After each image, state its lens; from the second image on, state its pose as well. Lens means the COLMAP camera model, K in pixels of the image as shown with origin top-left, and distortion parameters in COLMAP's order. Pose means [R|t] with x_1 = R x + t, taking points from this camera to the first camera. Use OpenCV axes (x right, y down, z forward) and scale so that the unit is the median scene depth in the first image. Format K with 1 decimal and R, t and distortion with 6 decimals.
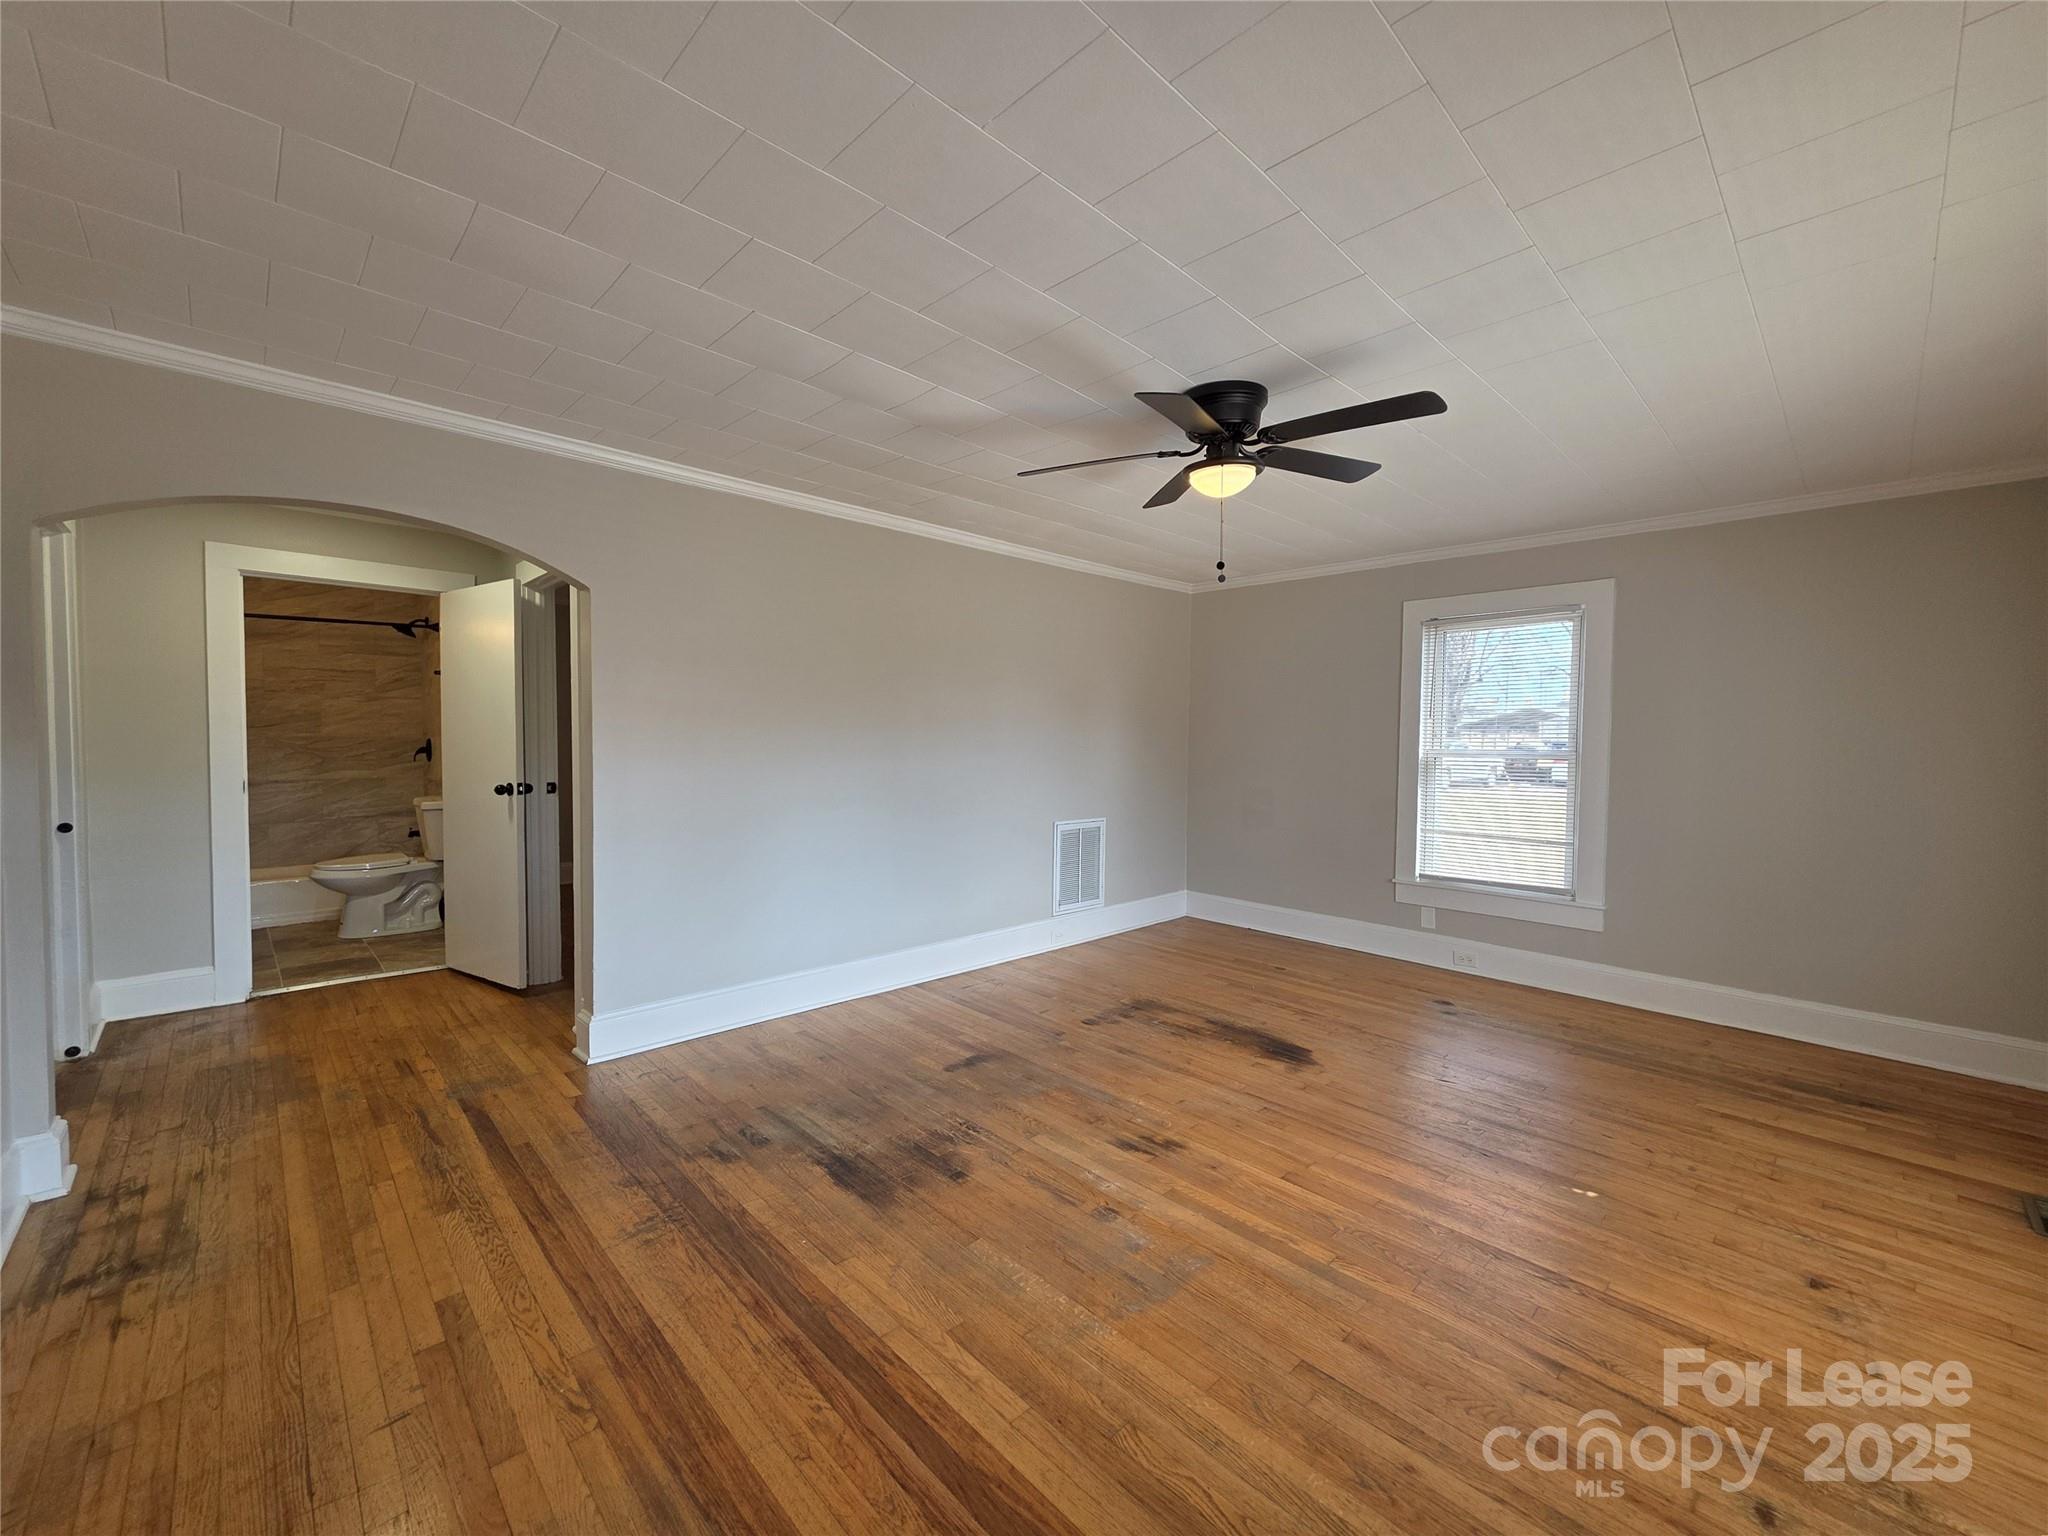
lens RADIAL K [[824.1, 0, 1034.4], [0, 824.1, 768.1], [0, 0, 1]] dist [-0.002348, -0.000589]
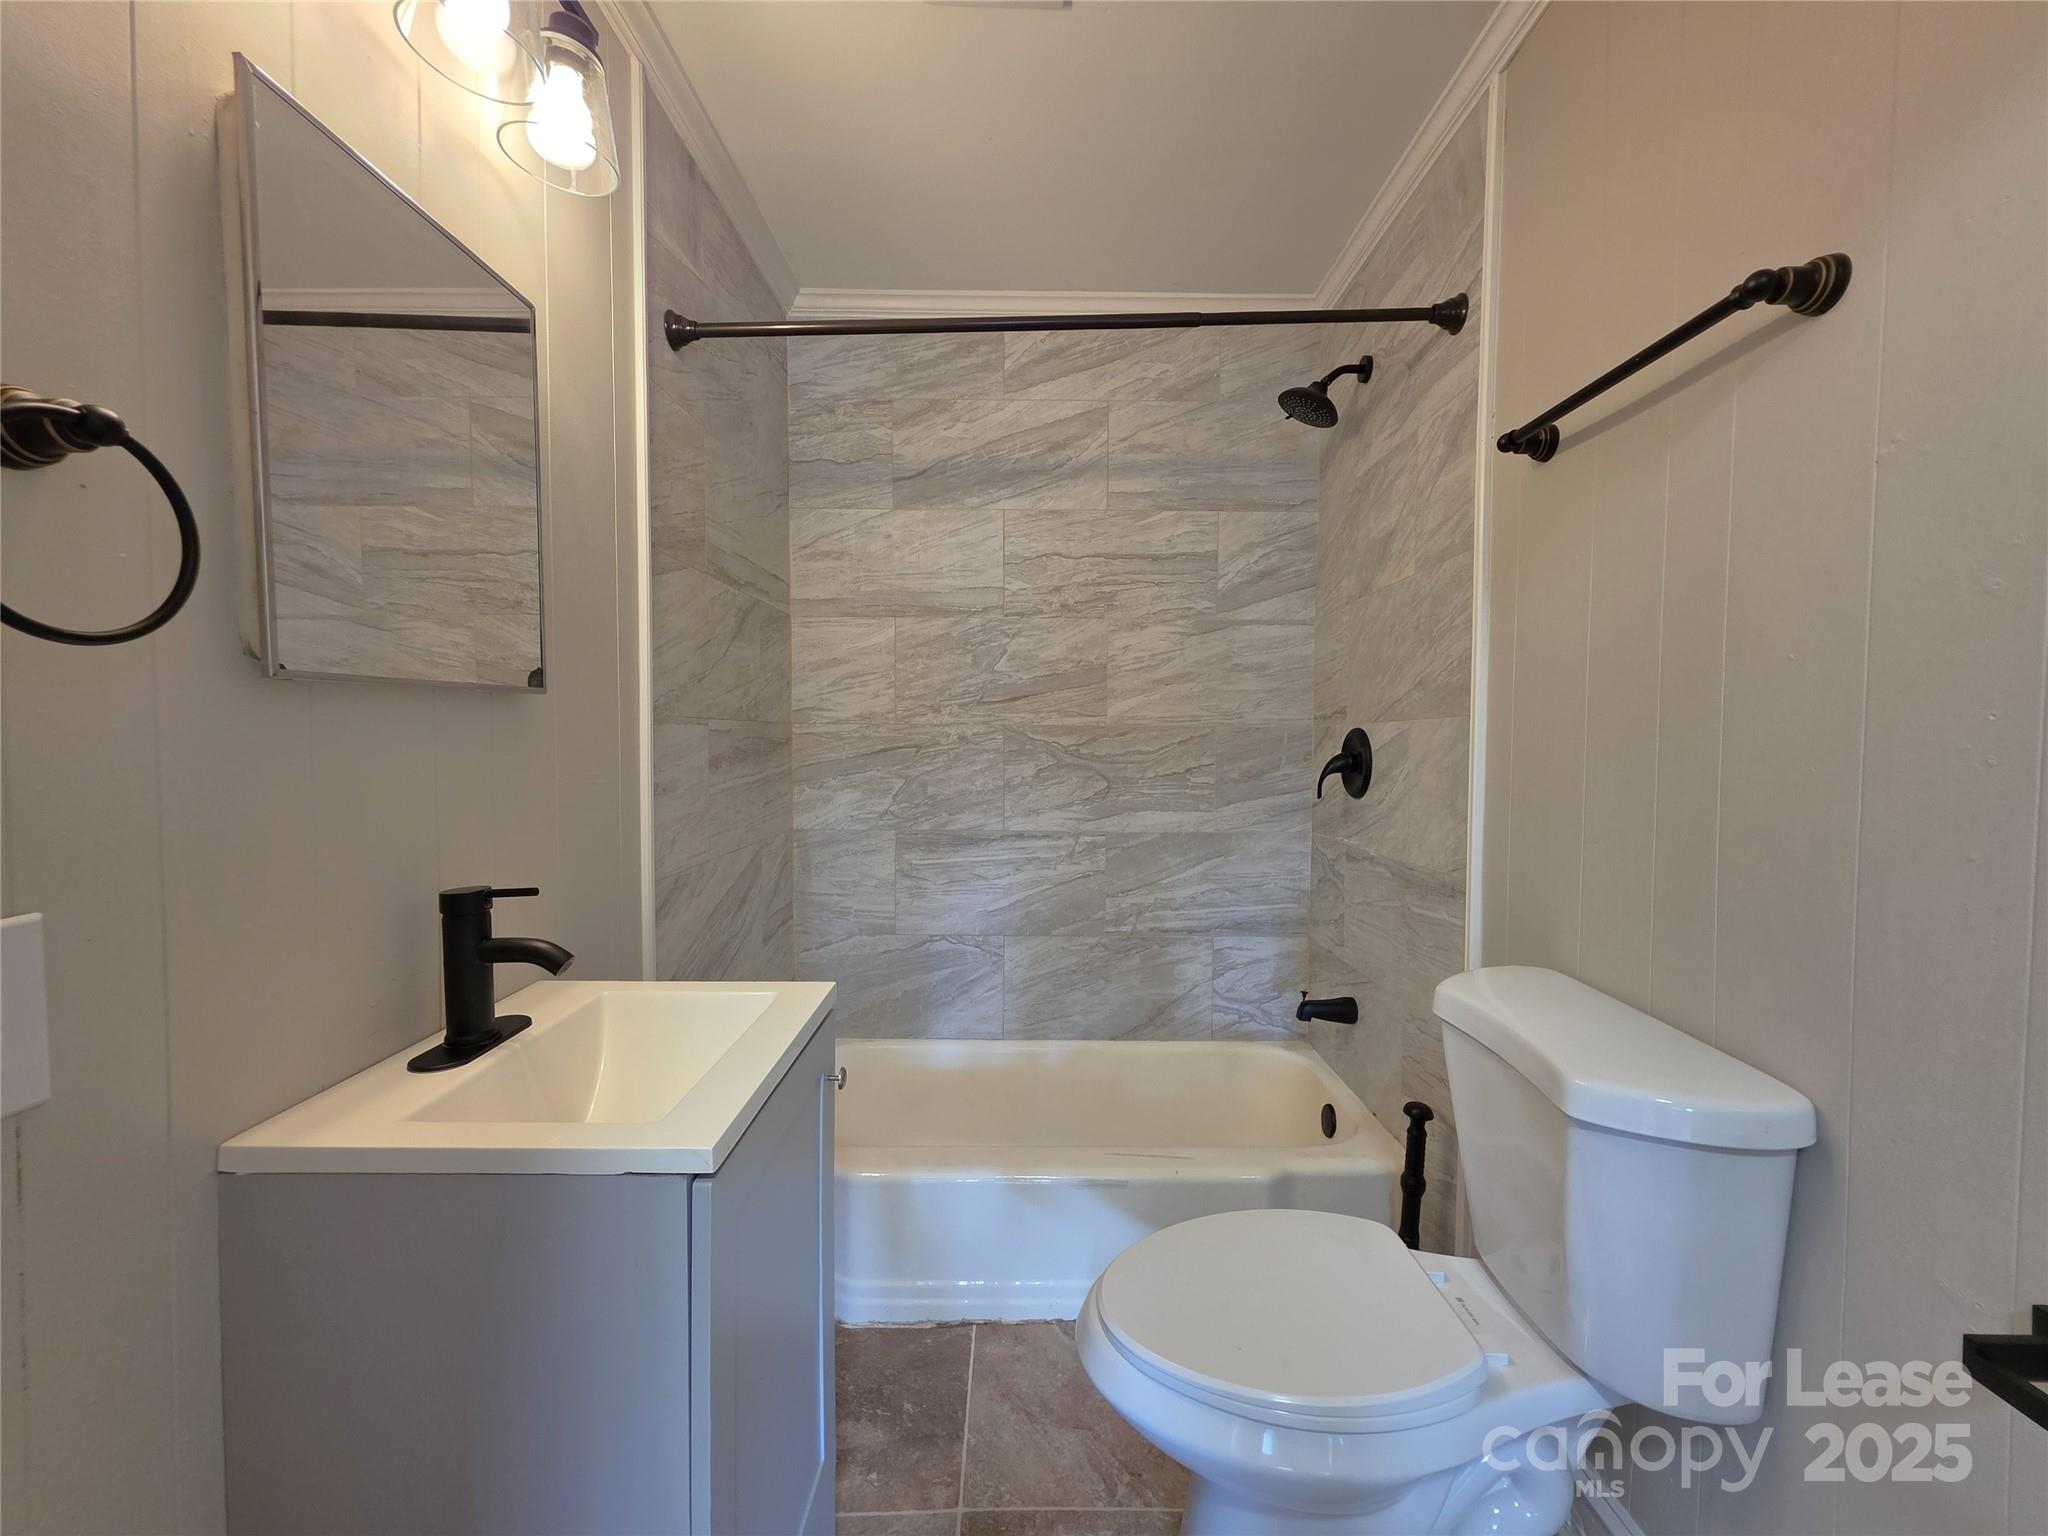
lens RADIAL K [[824.1, 0, 1034.4], [0, 824.1, 768.1], [0, 0, 1]] dist [-0.002348, -0.000589]
pose [[0.713552, 0.022420, -0.700244, -0.605263], [-0.024207, 0.999680, 0.007340, -0.019620], [0.700184, 0.011713, 0.713866, 0.683251]]
